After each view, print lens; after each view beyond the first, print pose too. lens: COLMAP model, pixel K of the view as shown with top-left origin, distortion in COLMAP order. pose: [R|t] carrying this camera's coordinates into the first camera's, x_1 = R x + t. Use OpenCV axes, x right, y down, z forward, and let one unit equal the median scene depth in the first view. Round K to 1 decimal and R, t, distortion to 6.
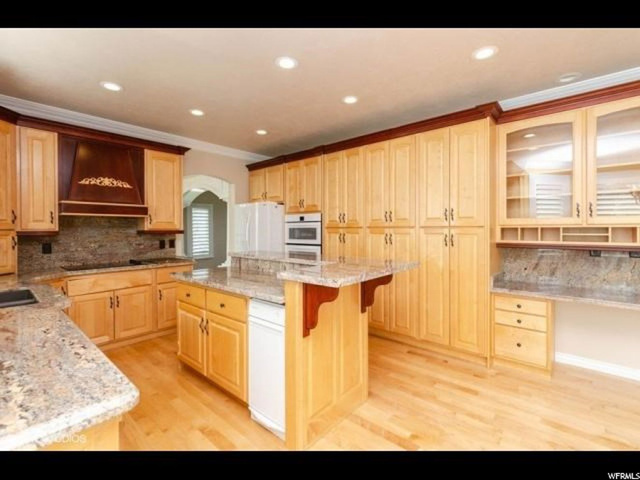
lens RADIAL K [[291.9, 0, 332.9], [0, 291.9, 230.8], [0, 0, 1]] dist [0.000309, -0.000534]
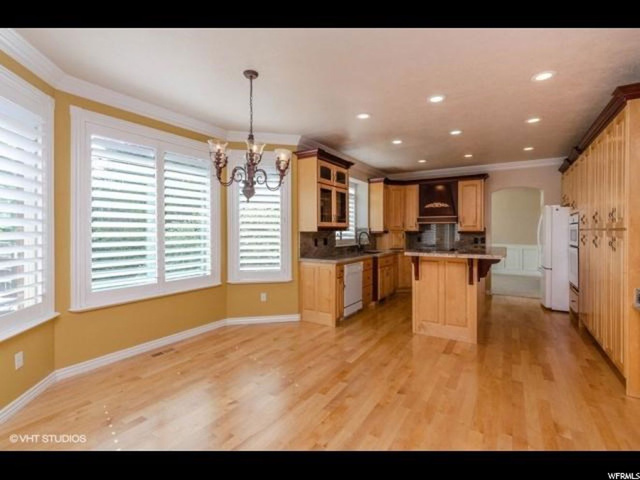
lens RADIAL K [[303.3, 0, 314.2], [0, 303.3, 229.8], [0, 0, 1]] dist [-0.000380, 0.000059]
pose [[0.126940, 0.001846, -0.991909, 0.995506], [-0.004958, 0.999987, 0.001227, -0.006880], [0.991898, 0.004762, 0.126947, -0.020926]]
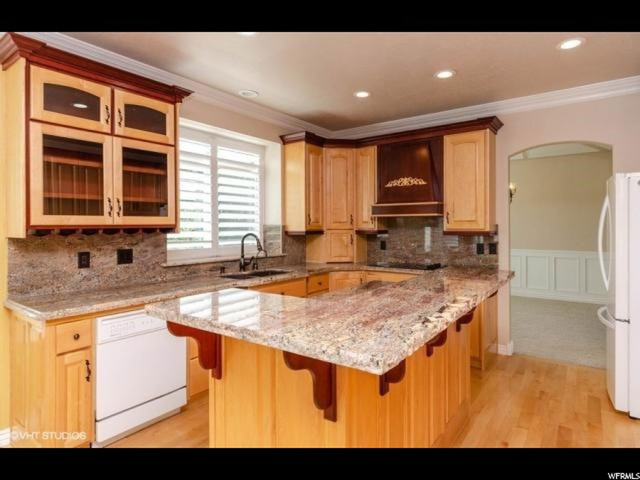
lens RADIAL K [[366.4, 0, 315.5], [0, 366.4, 224.7], [0, 0, 1]] dist [0.002349, 0.000966]
pose [[0.062369, 0.002772, -0.998049, 0.429761], [-0.001770, 0.999995, 0.002666, -0.022762], [0.998052, 0.001601, 0.062374, 0.586318]]
